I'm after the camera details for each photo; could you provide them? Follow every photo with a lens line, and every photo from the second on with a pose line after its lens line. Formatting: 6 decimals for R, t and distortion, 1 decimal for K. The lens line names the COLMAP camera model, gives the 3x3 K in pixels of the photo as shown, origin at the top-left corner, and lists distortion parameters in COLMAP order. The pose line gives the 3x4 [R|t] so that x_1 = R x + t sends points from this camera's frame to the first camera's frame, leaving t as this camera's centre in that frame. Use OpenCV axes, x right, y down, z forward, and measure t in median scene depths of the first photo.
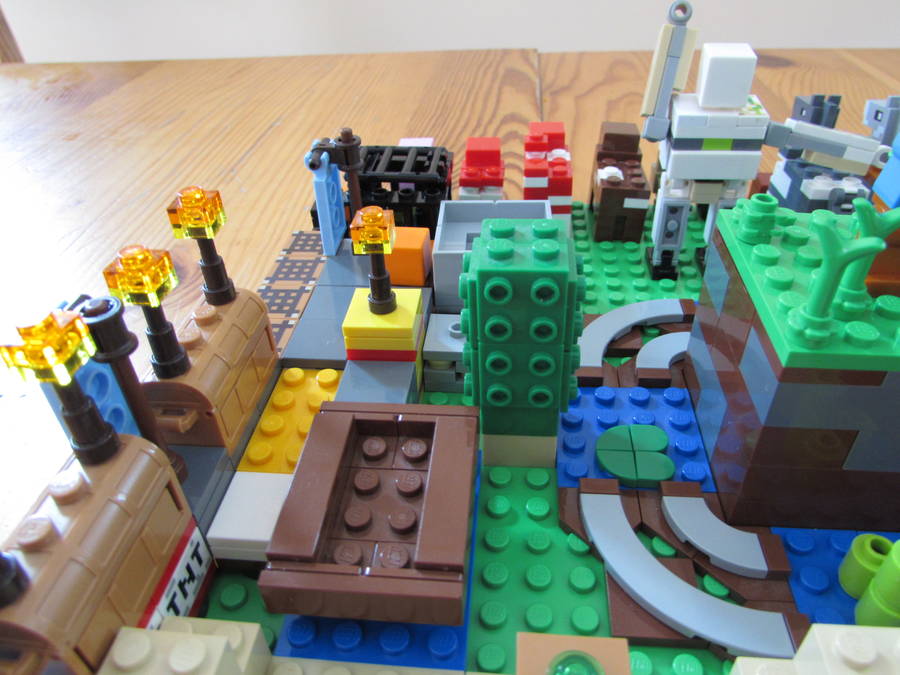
lens RADIAL K [[666.0, 0, 450.0], [0, 666.0, 337.5], [0, 0, 1]] dist [-0.035011, 0.003372]
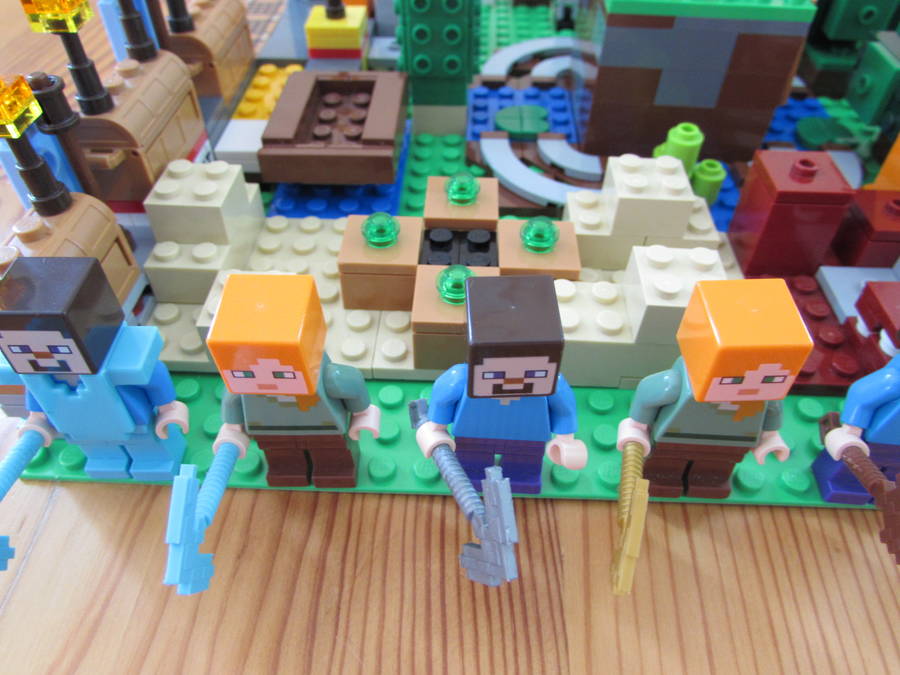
lens RADIAL K [[666.0, 0, 450.0], [0, 666.0, 337.5], [0, 0, 1]] dist [-0.035011, 0.003372]
pose [[0.997841, -0.013009, 0.064377, 0.028696], [0.001926, 0.985562, 0.169304, 0.326799], [-0.065650, -0.168815, 0.983459, -0.355263]]
